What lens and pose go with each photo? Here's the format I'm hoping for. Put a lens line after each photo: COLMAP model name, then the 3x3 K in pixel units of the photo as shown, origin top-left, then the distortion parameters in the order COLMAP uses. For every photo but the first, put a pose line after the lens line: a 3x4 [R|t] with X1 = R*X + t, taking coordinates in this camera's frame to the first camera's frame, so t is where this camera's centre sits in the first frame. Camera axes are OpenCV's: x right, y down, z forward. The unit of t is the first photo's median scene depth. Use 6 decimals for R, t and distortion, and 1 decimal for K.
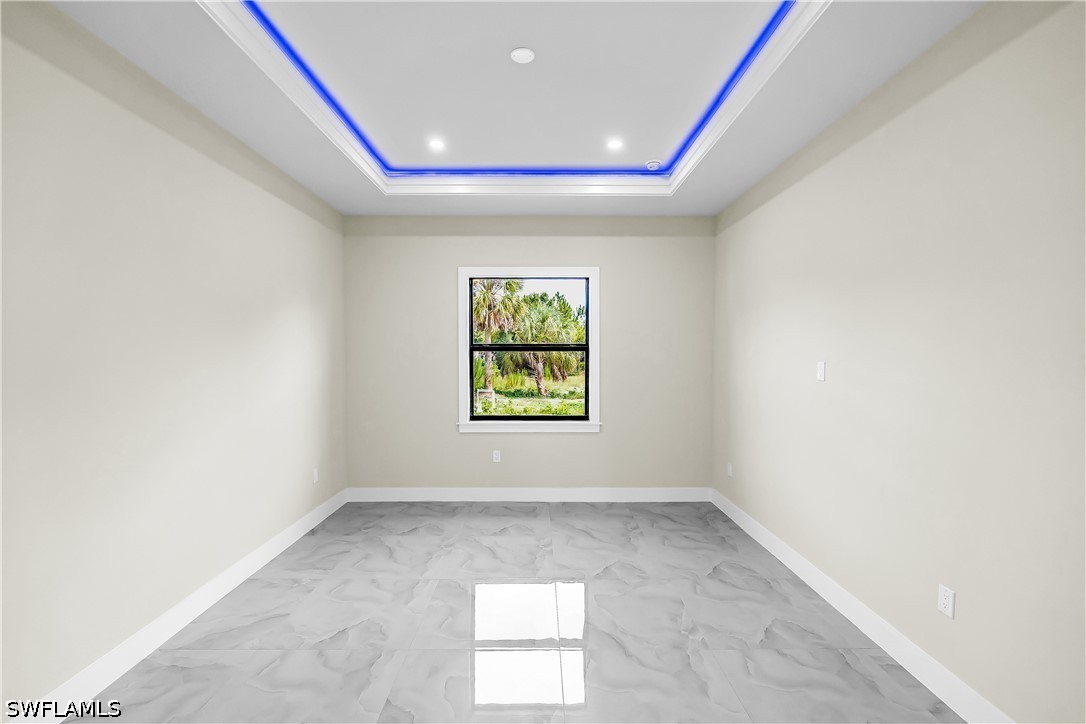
lens RADIAL K [[493.8, 0, 542.8], [0, 493.8, 370.5], [0, 0, 1]] dist [-0.005293, 0.001522]
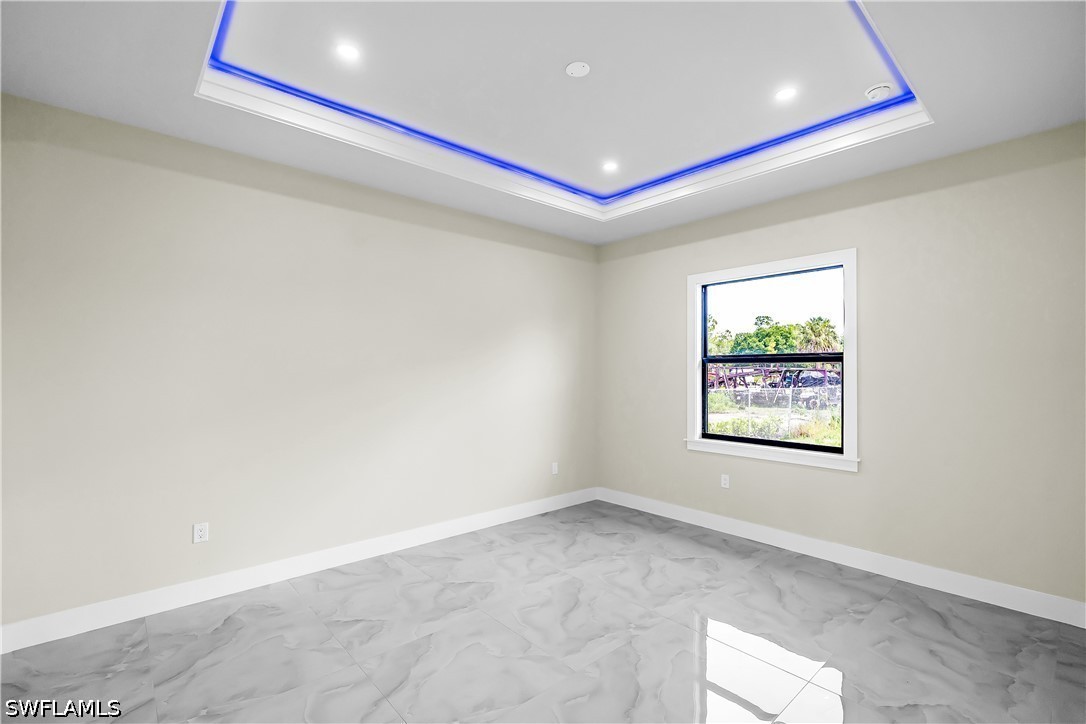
lens RADIAL K [[493.8, 0, 545.3], [0, 493.8, 370.5], [0, 0, 1]] dist [-0.005293, 0.001522]
pose [[0.652135, -0.001171, -0.758102, 0.425303], [-0.032341, 0.999045, -0.029363, 0.012615], [0.757413, 0.043666, 0.651475, 0.192042]]
